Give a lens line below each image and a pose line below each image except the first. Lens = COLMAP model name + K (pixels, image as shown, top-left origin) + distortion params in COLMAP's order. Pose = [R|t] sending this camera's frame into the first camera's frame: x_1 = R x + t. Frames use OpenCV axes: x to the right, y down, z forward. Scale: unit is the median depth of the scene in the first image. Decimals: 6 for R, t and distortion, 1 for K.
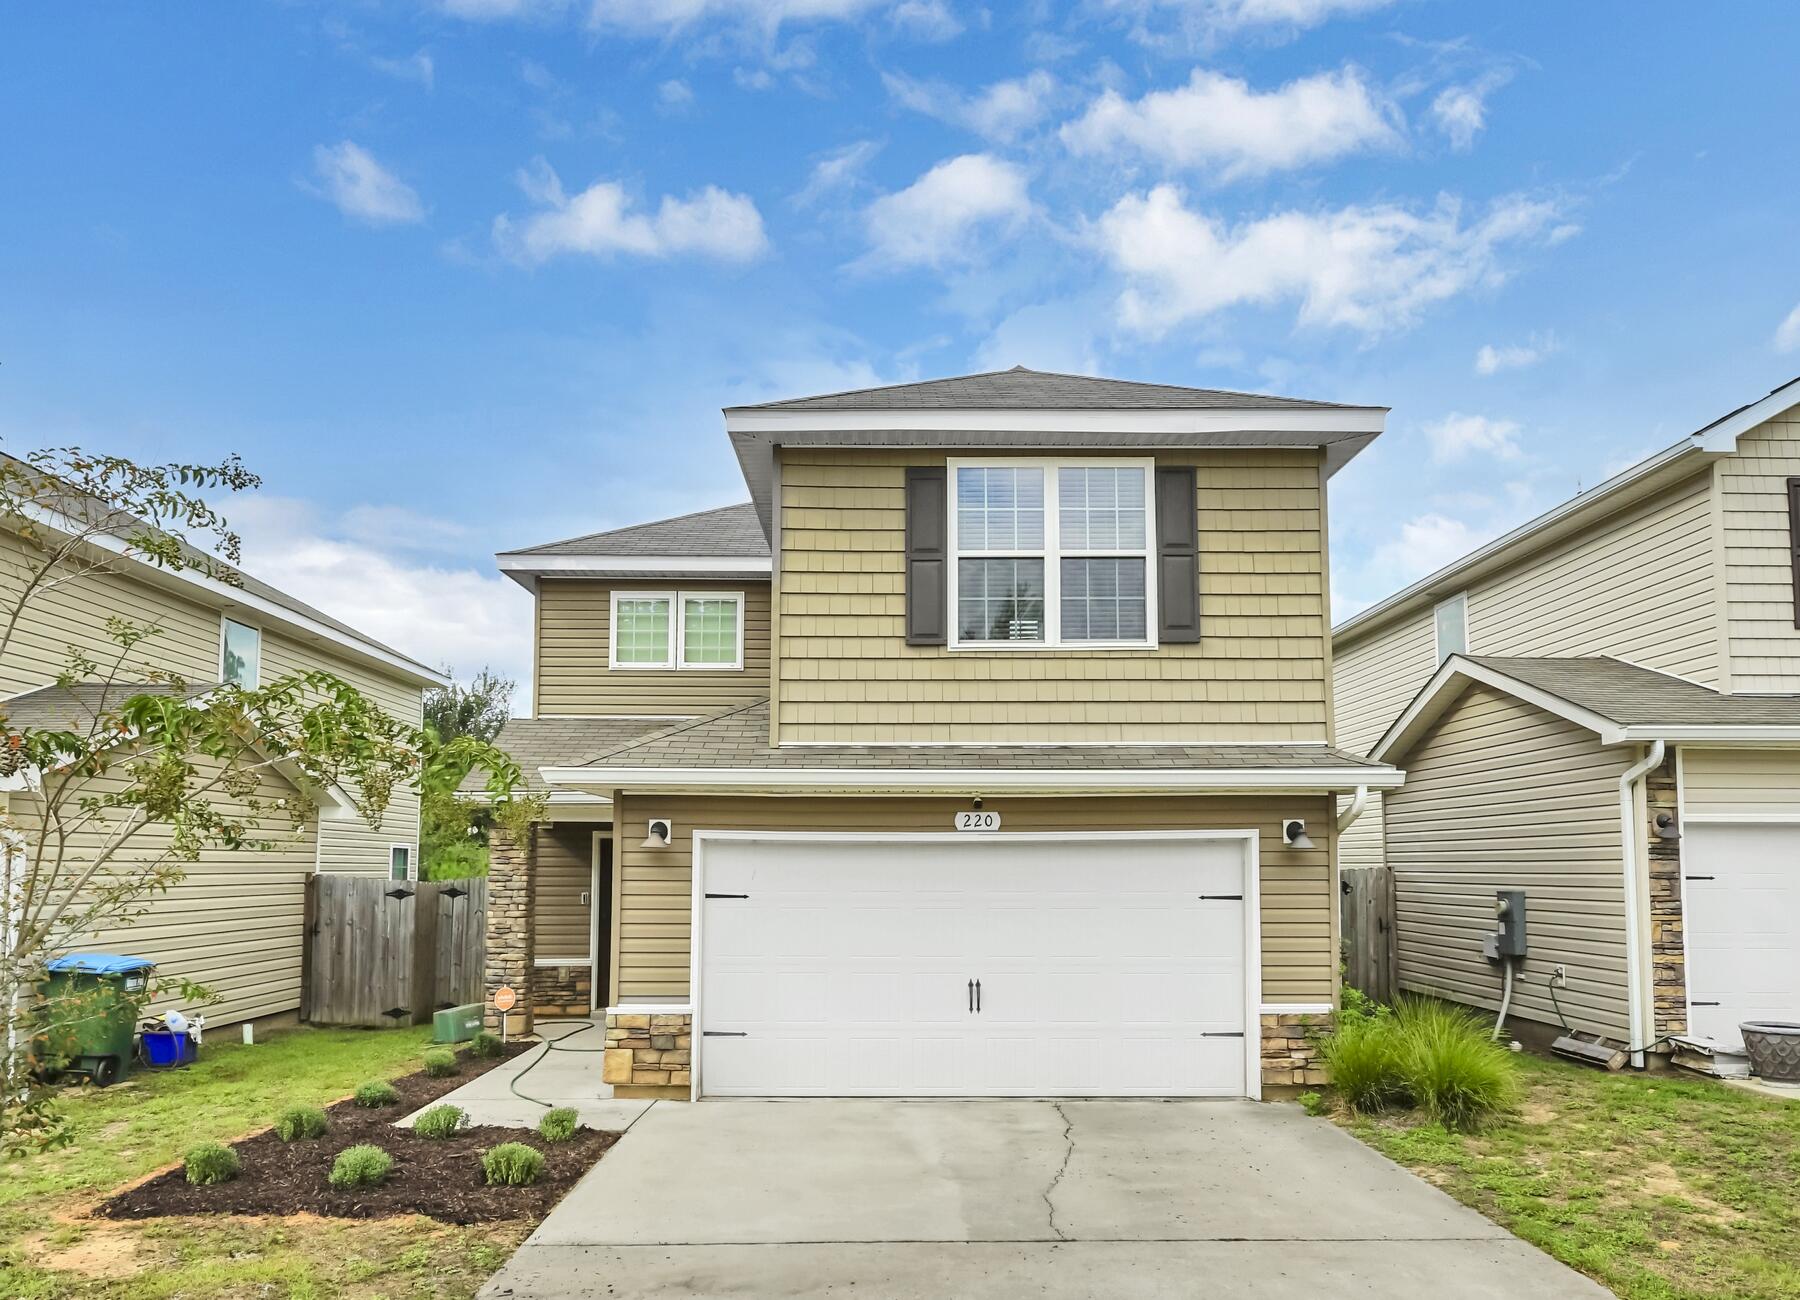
lens RADIAL K [[1245.7, 0, 909.1], [0, 1245.7, 767.9], [0, 0, 1]] dist [-0.003394, 0.001307]
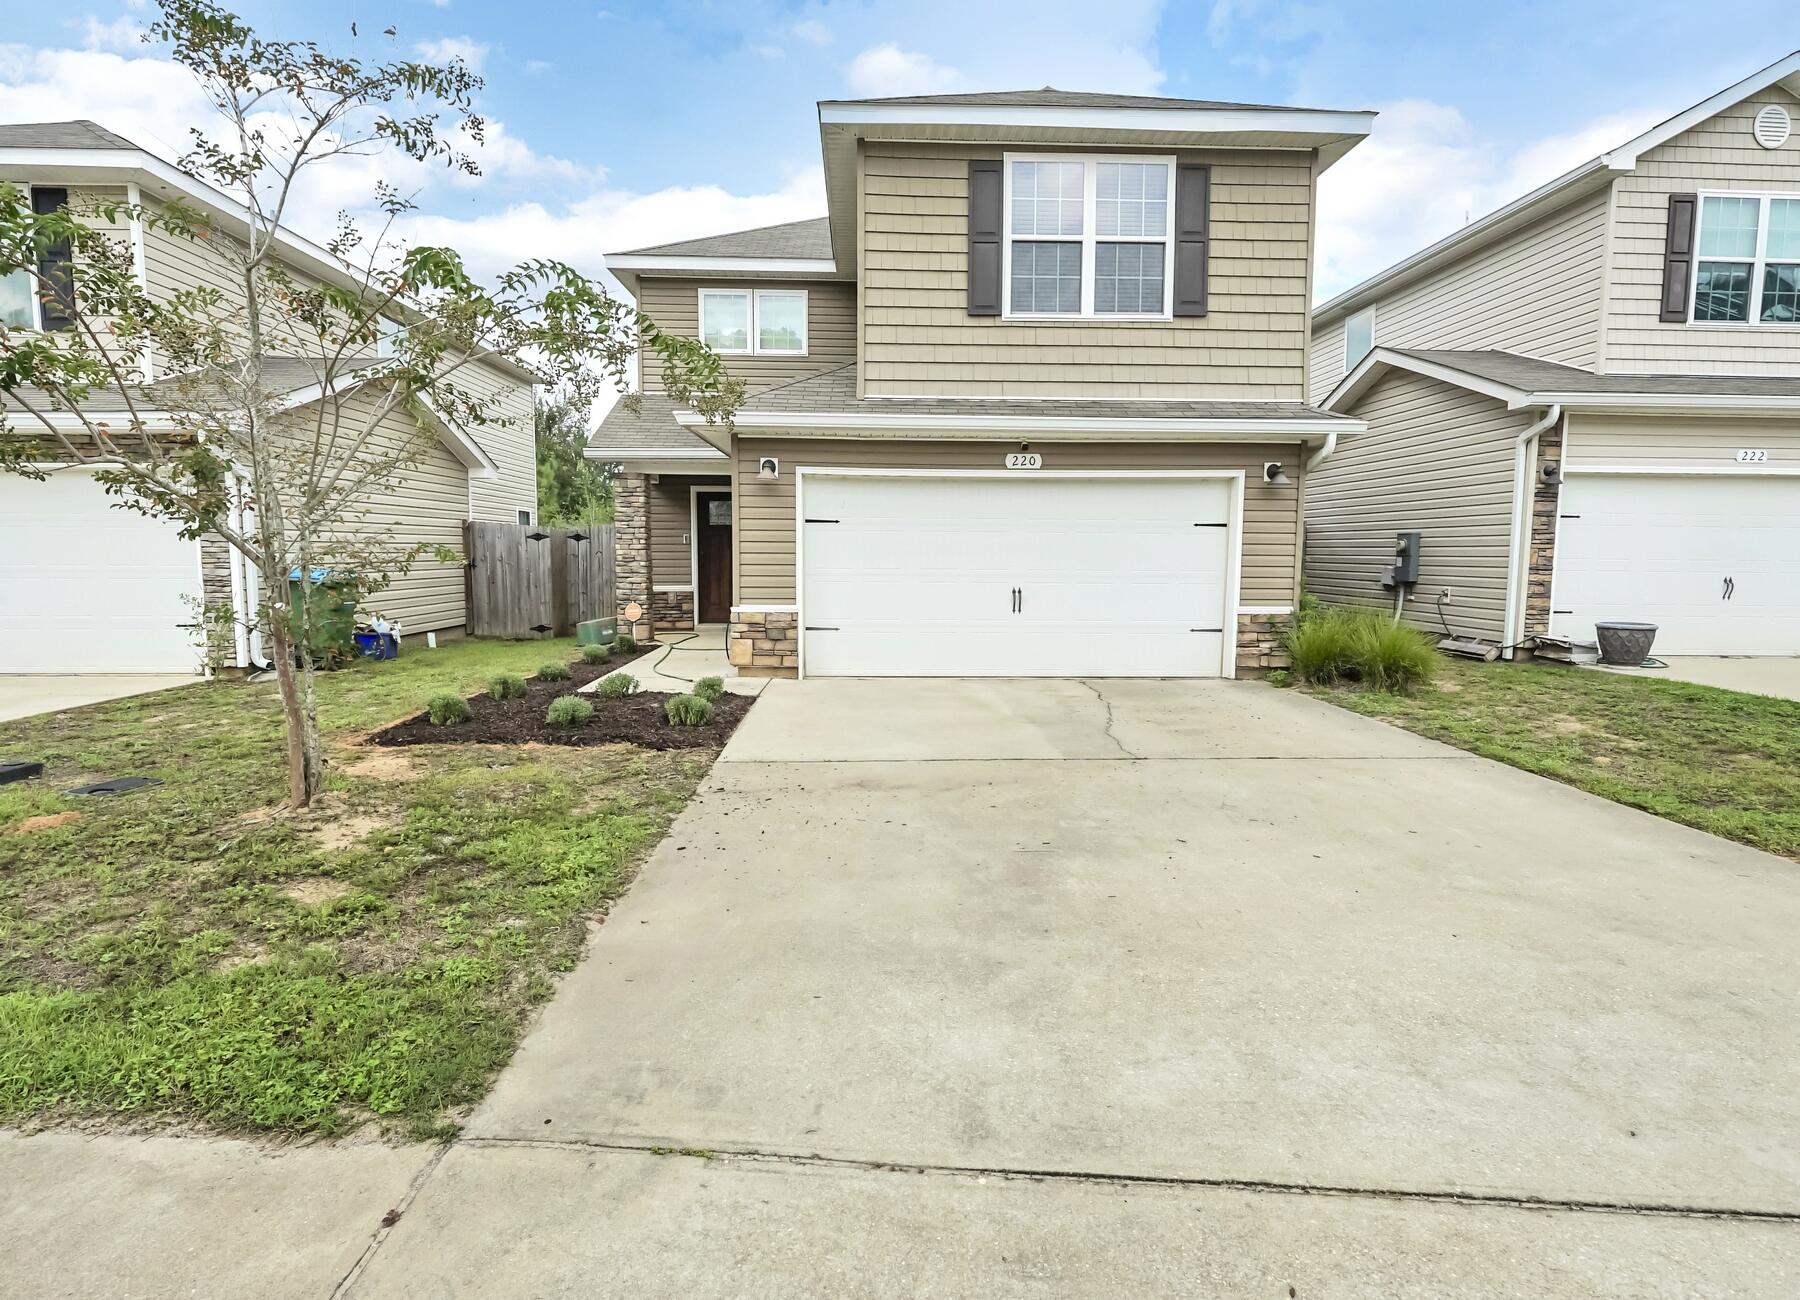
lens RADIAL K [[933.9, 0, 906.7], [0, 933.9, 637.2], [0, 0, 1]] dist [-0.013145, 0.007216]
pose [[0.999632, 0.002398, 0.027015, -0.086255], [-0.006948, 0.985487, 0.169608, 0.057878], [-0.026216, -0.169734, 0.985141, 0.048372]]
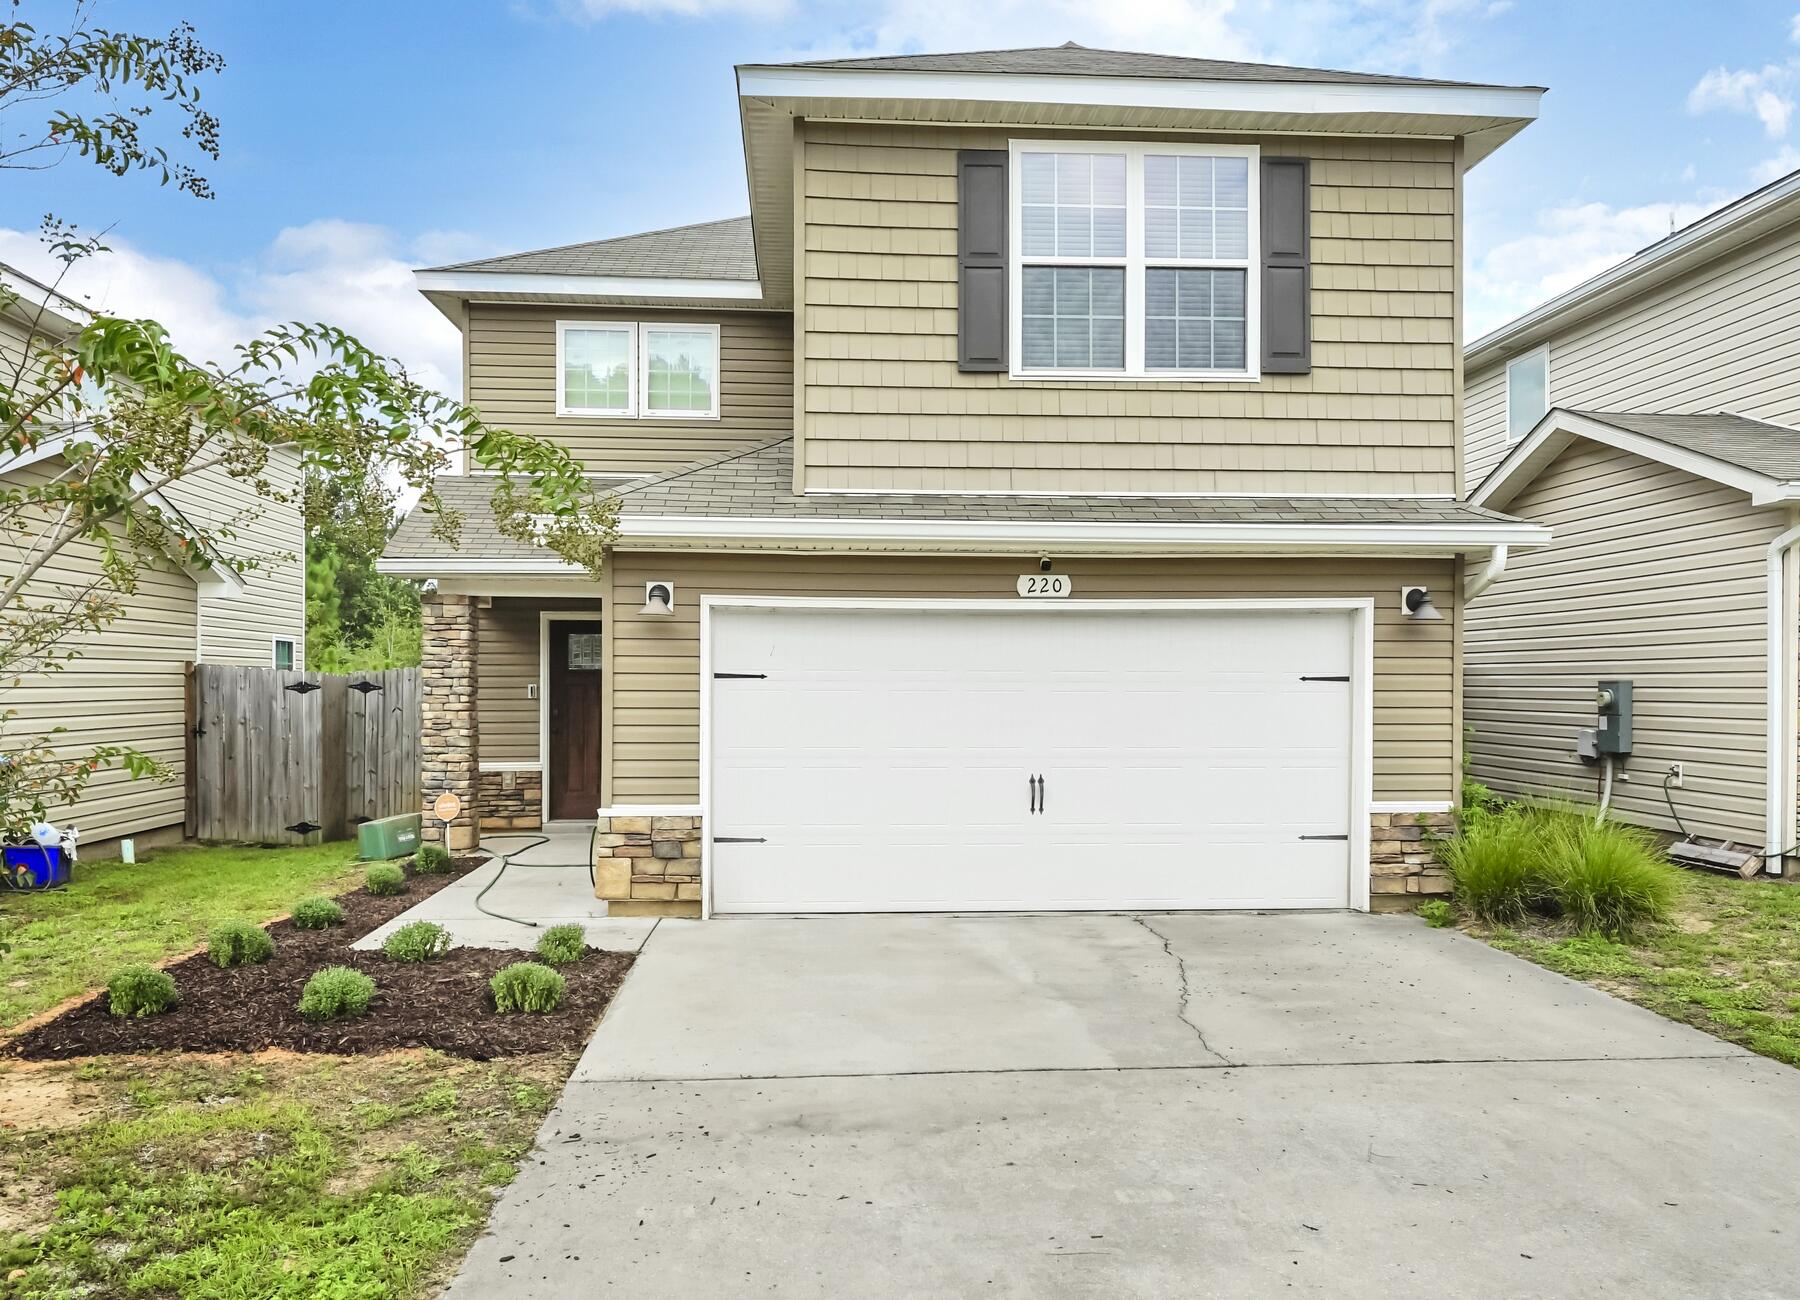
lens RADIAL K [[1395.6, 0, 915.4], [0, 1395.6, 684.4], [0, 0, 1]] dist [0.002166, -0.000042]
pose [[0.998106, 0.001266, 0.061504, -0.087229], [-0.006173, 0.996803, 0.079656, 0.034086], [-0.061207, -0.079885, 0.994923, 0.069570]]
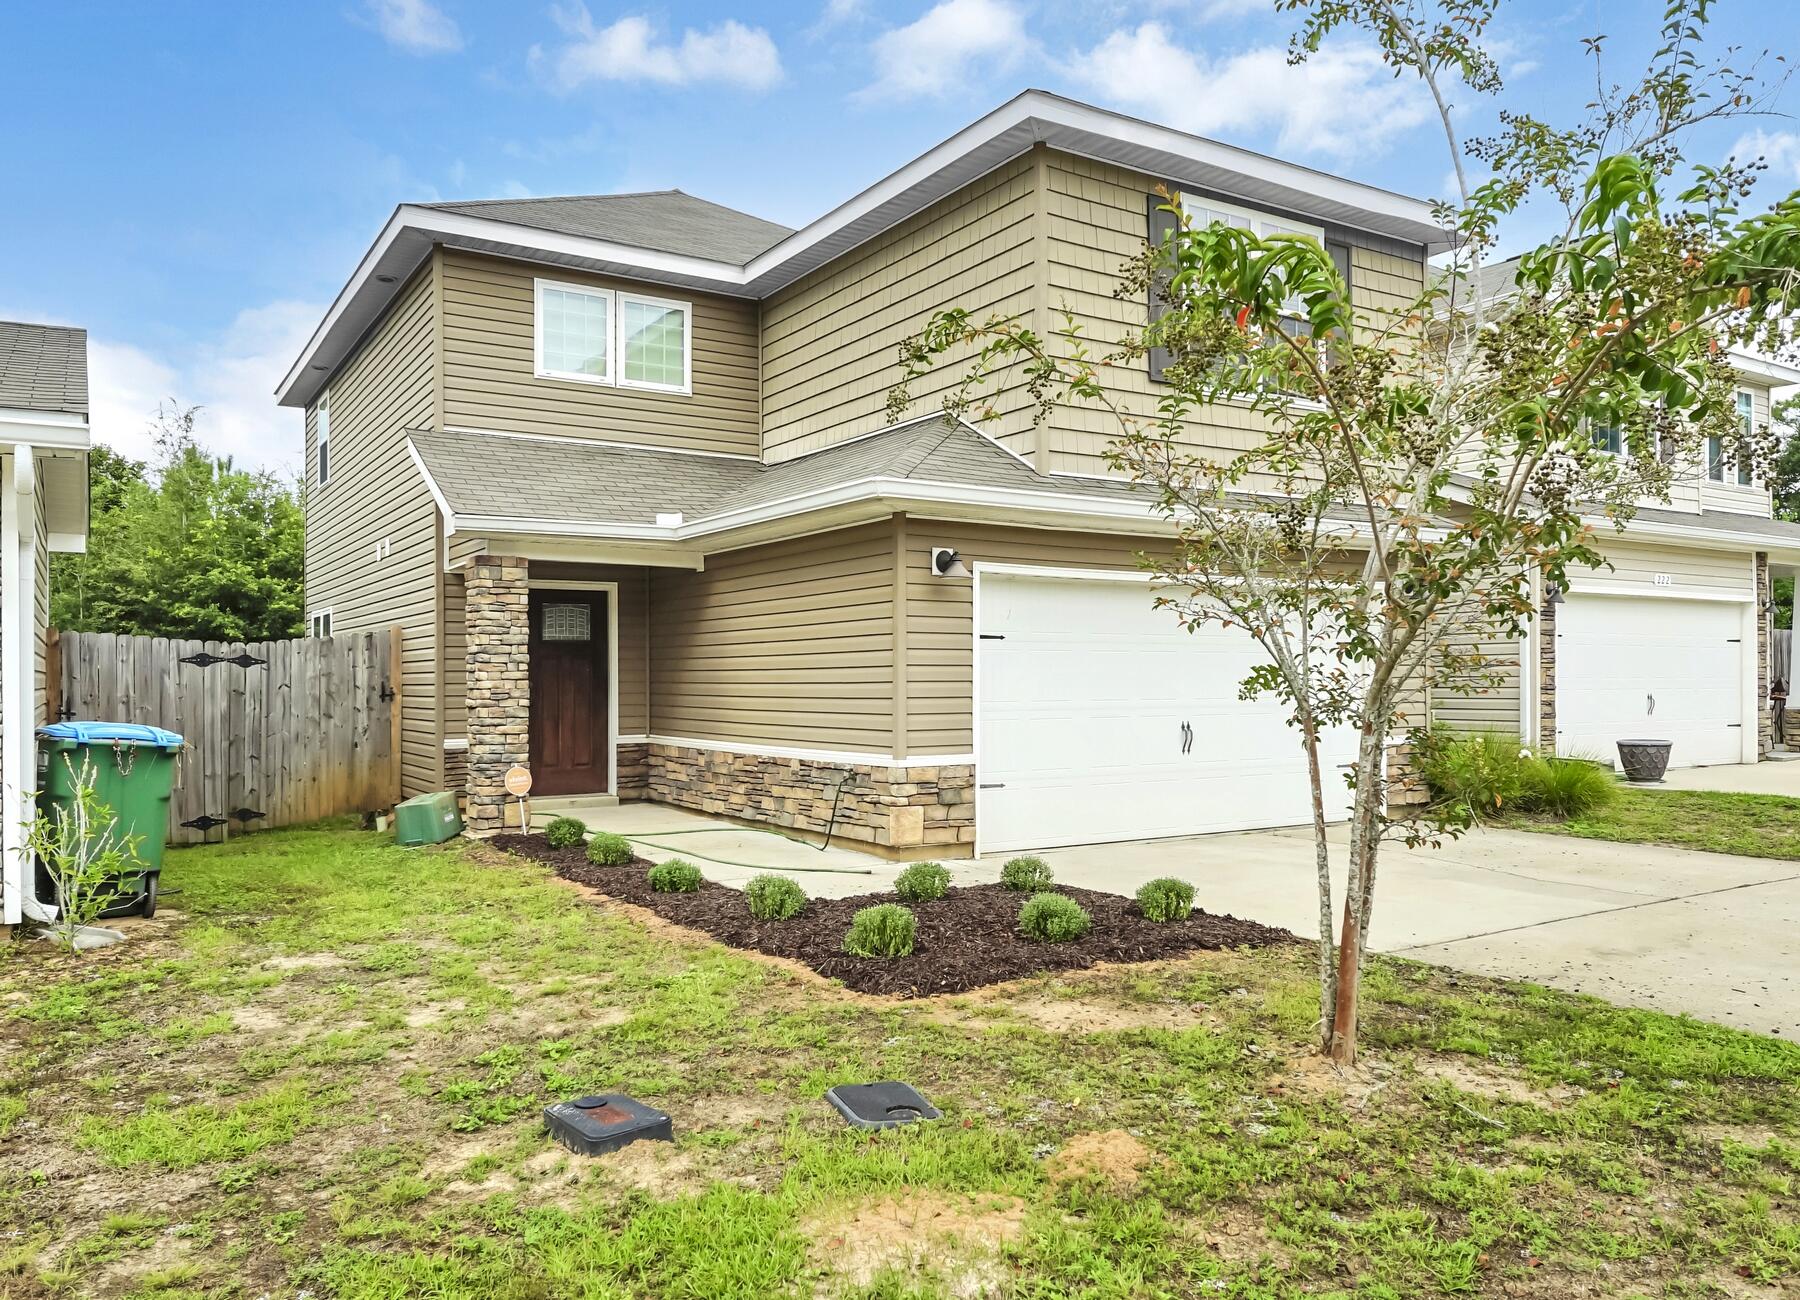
lens RADIAL K [[1320.5, 0, 920.4], [0, 1320.5, 668.6], [0, 0, 1]] dist [-0.003219, 0.004930]
pose [[0.850636, -0.001640, 0.525753, -0.694186], [-0.035013, 0.997598, 0.059761, 0.070159], [-0.524589, -0.069243, 0.848535, 0.204096]]
